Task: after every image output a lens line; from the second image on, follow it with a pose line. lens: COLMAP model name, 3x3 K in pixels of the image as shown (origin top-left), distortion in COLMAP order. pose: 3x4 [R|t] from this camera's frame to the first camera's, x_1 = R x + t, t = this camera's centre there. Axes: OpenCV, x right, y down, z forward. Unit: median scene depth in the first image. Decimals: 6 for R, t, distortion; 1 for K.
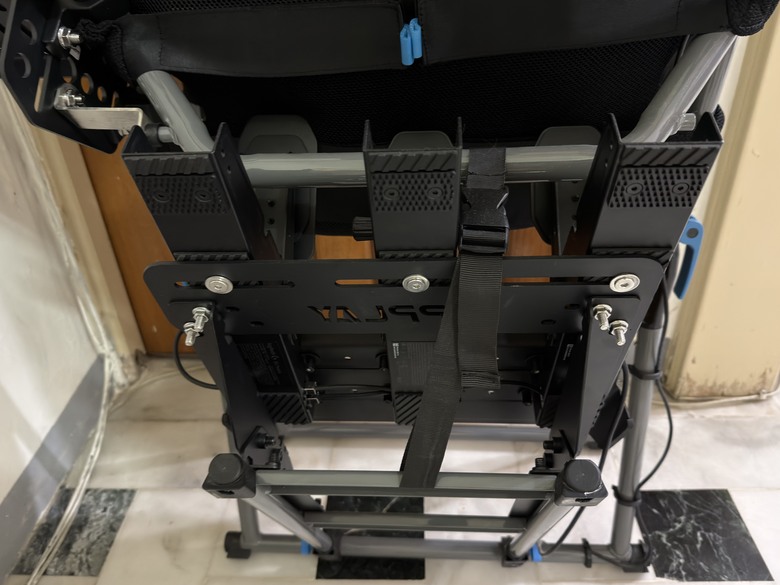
lens RADIAL K [[651.0, 0, 386.5], [0, 651.0, 287.5], [0, 0, 1]] dist [-0.074994, 0.072634]
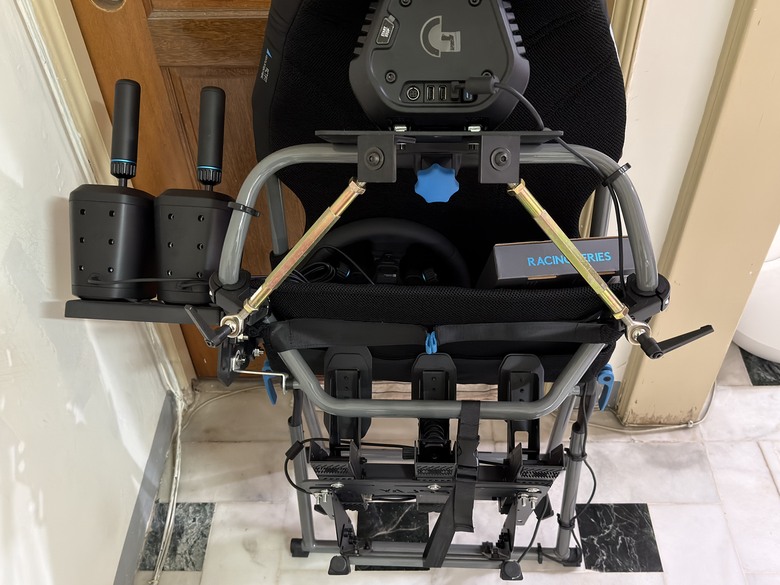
lens RADIAL K [[807.3, 0, 394.1], [0, 807.3, 291.8], [0, 0, 1]] dist [0.029841, 0.000000]
pose [[0.999474, -0.001507, 0.032402, -0.073517], [-0.005289, 0.977981, 0.208629, -0.508134], [-0.032003, -0.208690, 0.977458, -0.620142]]
